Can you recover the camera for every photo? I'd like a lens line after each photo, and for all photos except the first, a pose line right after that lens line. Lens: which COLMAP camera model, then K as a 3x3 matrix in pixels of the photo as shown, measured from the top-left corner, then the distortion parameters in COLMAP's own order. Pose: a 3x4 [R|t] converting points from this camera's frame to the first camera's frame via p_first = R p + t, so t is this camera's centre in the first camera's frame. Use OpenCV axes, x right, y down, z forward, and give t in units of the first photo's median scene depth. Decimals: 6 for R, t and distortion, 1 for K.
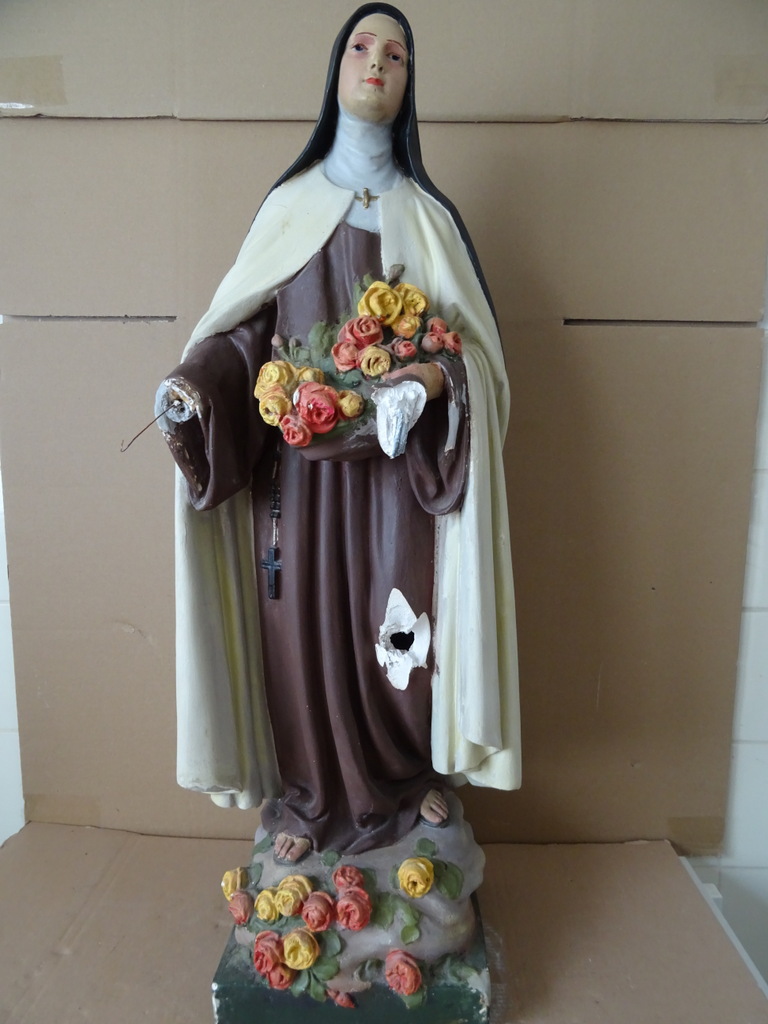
lens RADIAL K [[720.1, 0, 376.4], [0, 720.1, 521.5], [0, 0, 1]] dist [-0.004060, 0.008769]
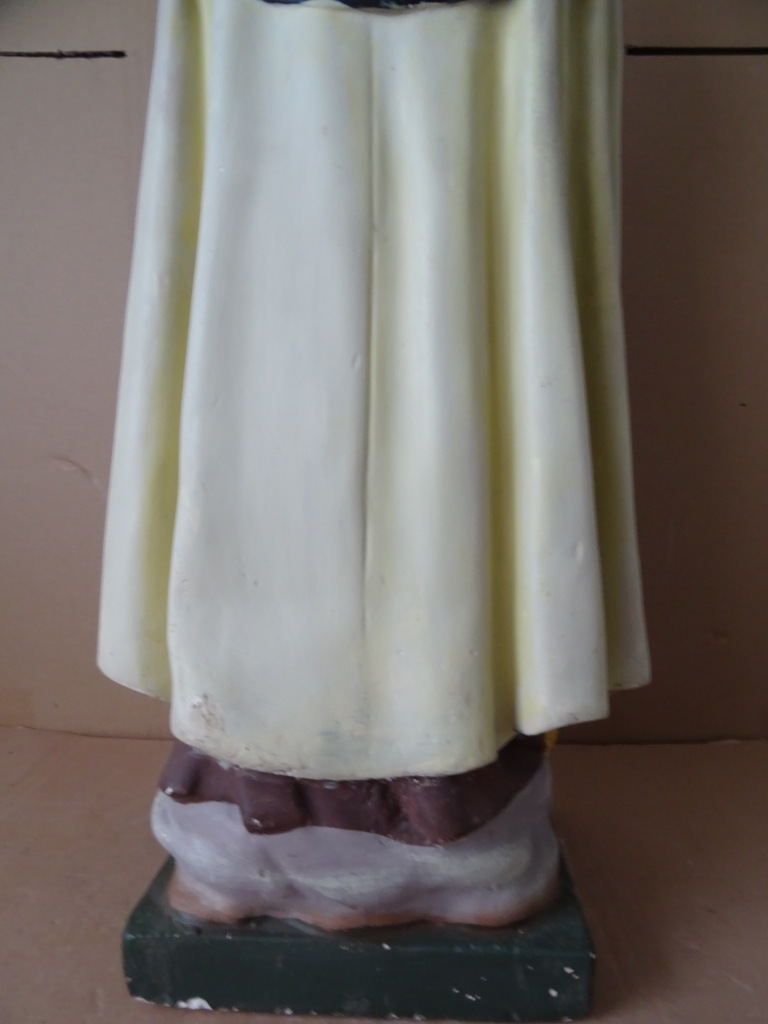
lens RADIAL K [[720.1, 0, 381.4], [0, 720.1, 516.3], [0, 0, 1]] dist [-0.004060, 0.008769]
pose [[0.999953, -0.009427, 0.002164, -0.007448], [0.009495, 0.999376, -0.034029, 0.339212], [-0.001842, 0.034048, 0.999418, 0.315749]]
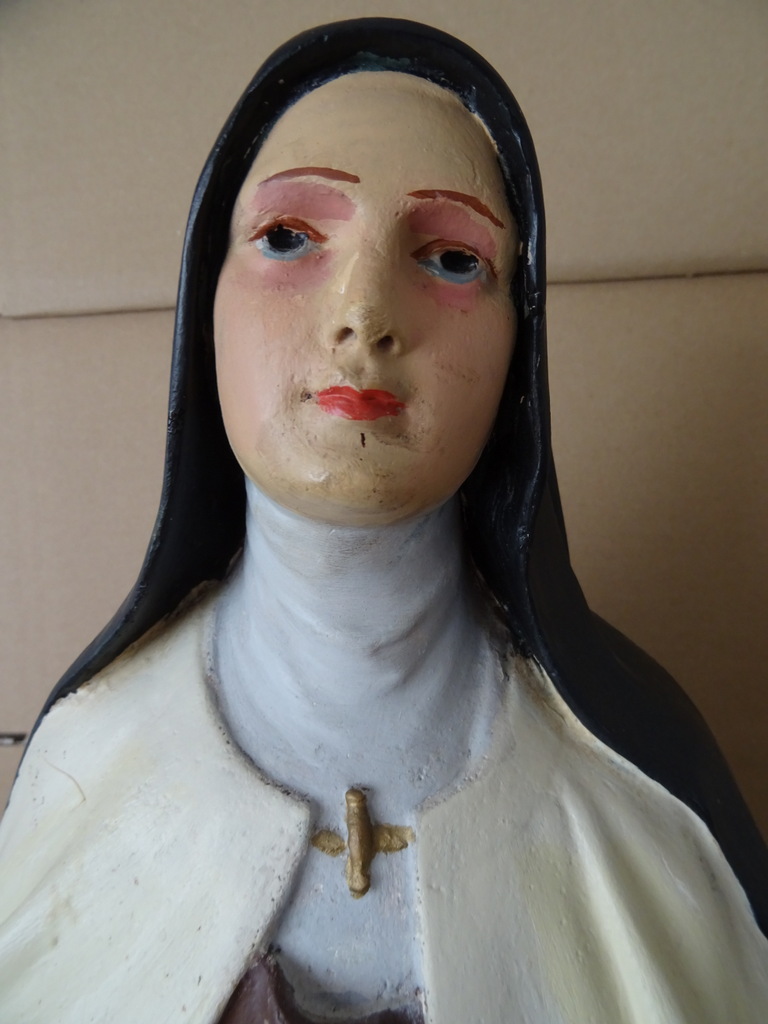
lens RADIAL K [[720.1, 0, 391.1], [0, 720.1, 529.3], [0, 0, 1]] dist [-0.004060, 0.008769]
pose [[0.991972, -0.043292, -0.118820, 0.028474], [0.041247, 0.998956, -0.019619, -0.539804], [0.119546, 0.014560, 0.992722, 0.755676]]
